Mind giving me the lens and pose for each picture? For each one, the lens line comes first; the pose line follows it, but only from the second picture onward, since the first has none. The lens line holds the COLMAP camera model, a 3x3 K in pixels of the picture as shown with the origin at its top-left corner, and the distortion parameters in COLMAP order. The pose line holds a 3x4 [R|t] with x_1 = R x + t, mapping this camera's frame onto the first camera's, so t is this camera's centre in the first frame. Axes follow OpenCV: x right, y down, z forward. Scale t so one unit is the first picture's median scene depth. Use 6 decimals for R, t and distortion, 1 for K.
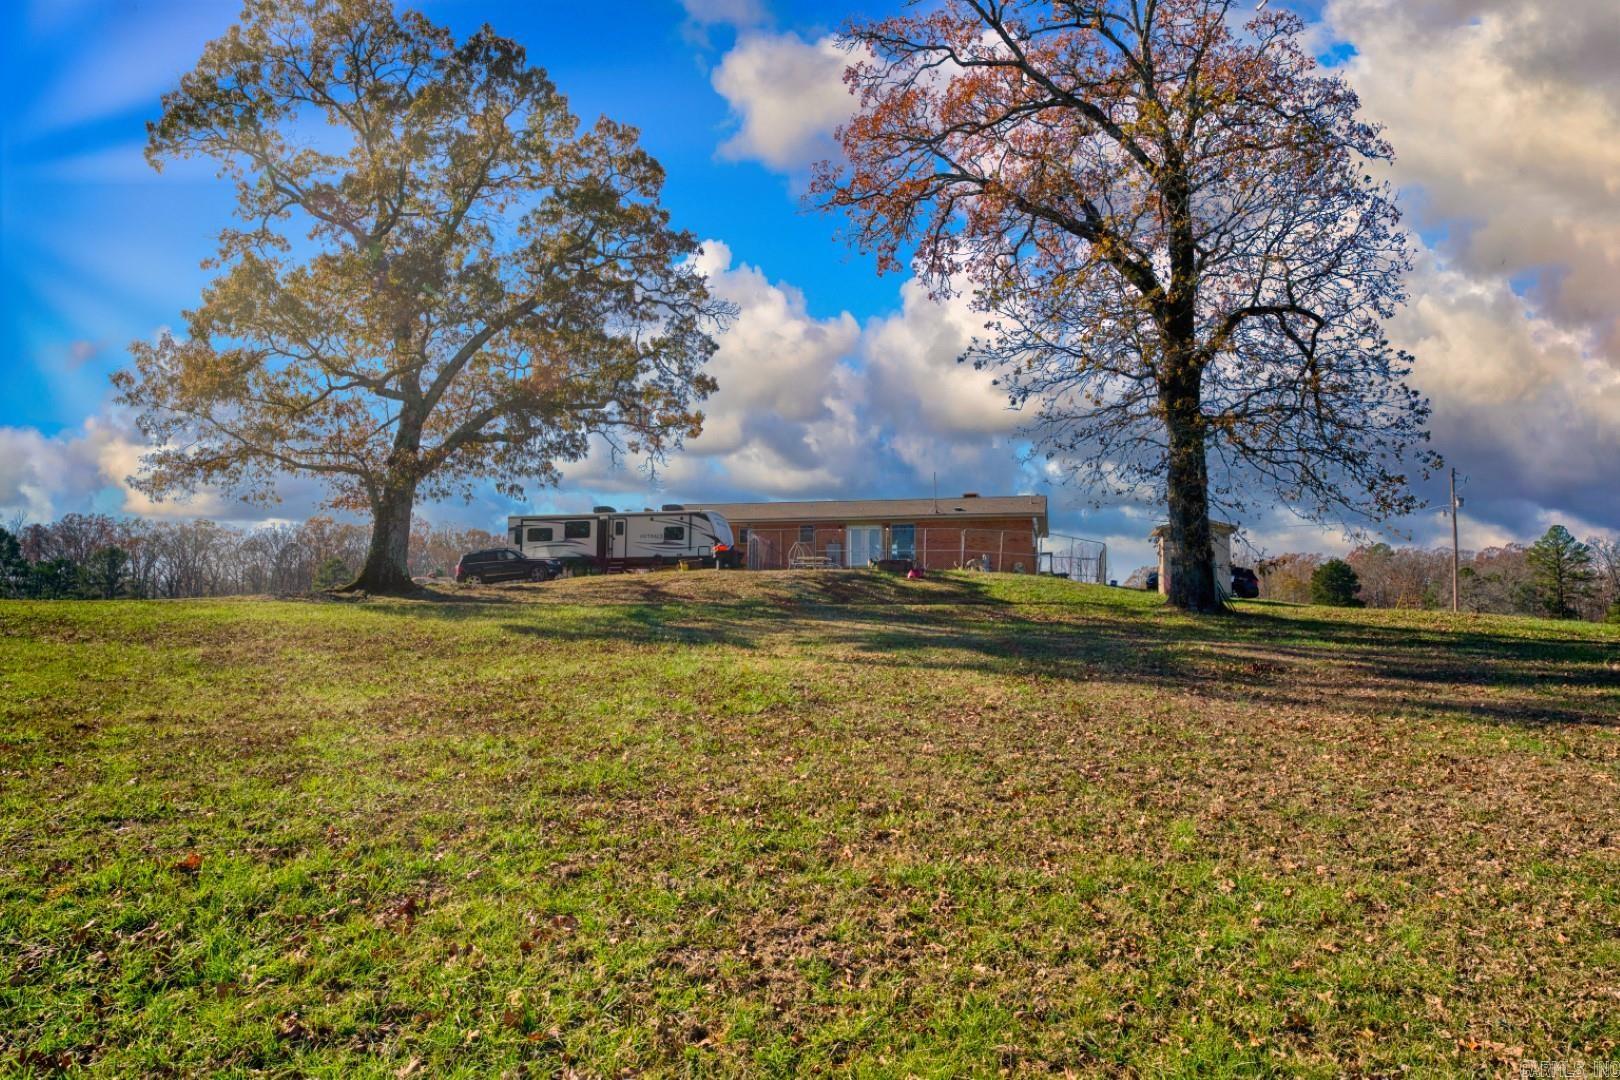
lens RADIAL K [[999.0, 0, 810.0], [0, 999.0, 540.0], [0, 0, 1]] dist [0.017075, 0.002531]
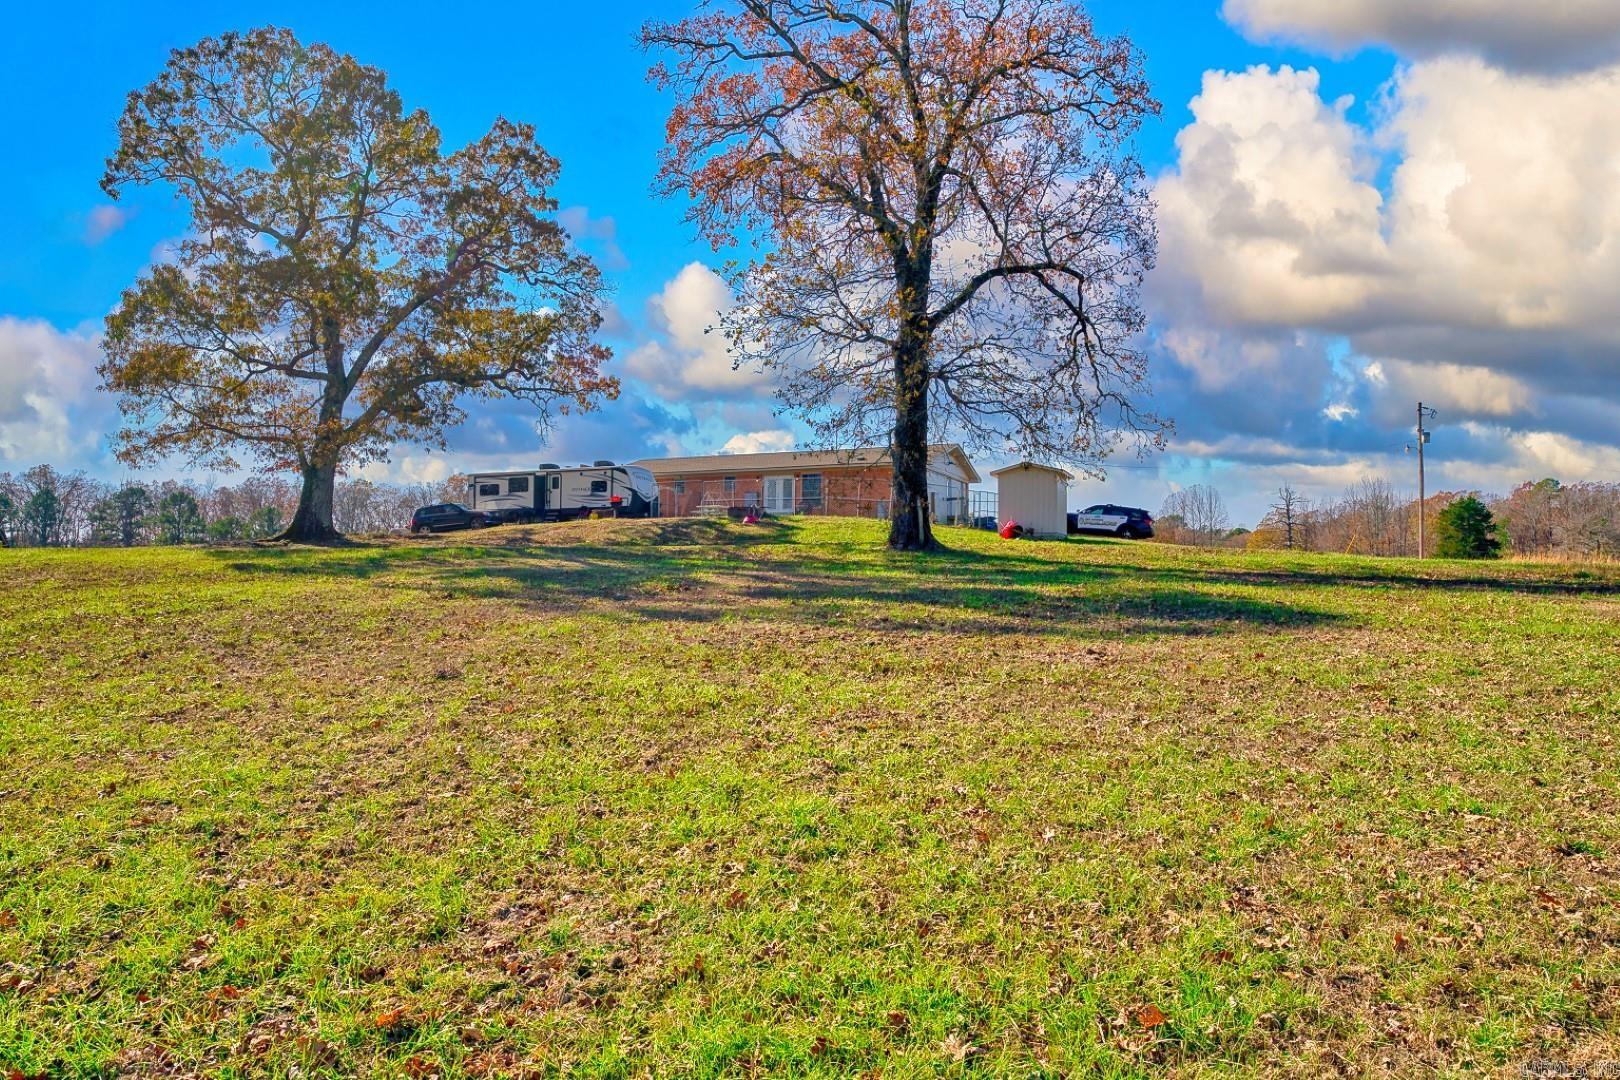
lens RADIAL K [[999.0, 0, 810.0], [0, 999.0, 540.0], [0, 0, 1]] dist [0.017075, 0.002531]
pose [[0.988507, -0.011771, -0.150716, 0.269389], [0.019471, 0.998573, 0.049720, 0.002258], [0.149916, -0.052083, 0.987326, -0.077302]]
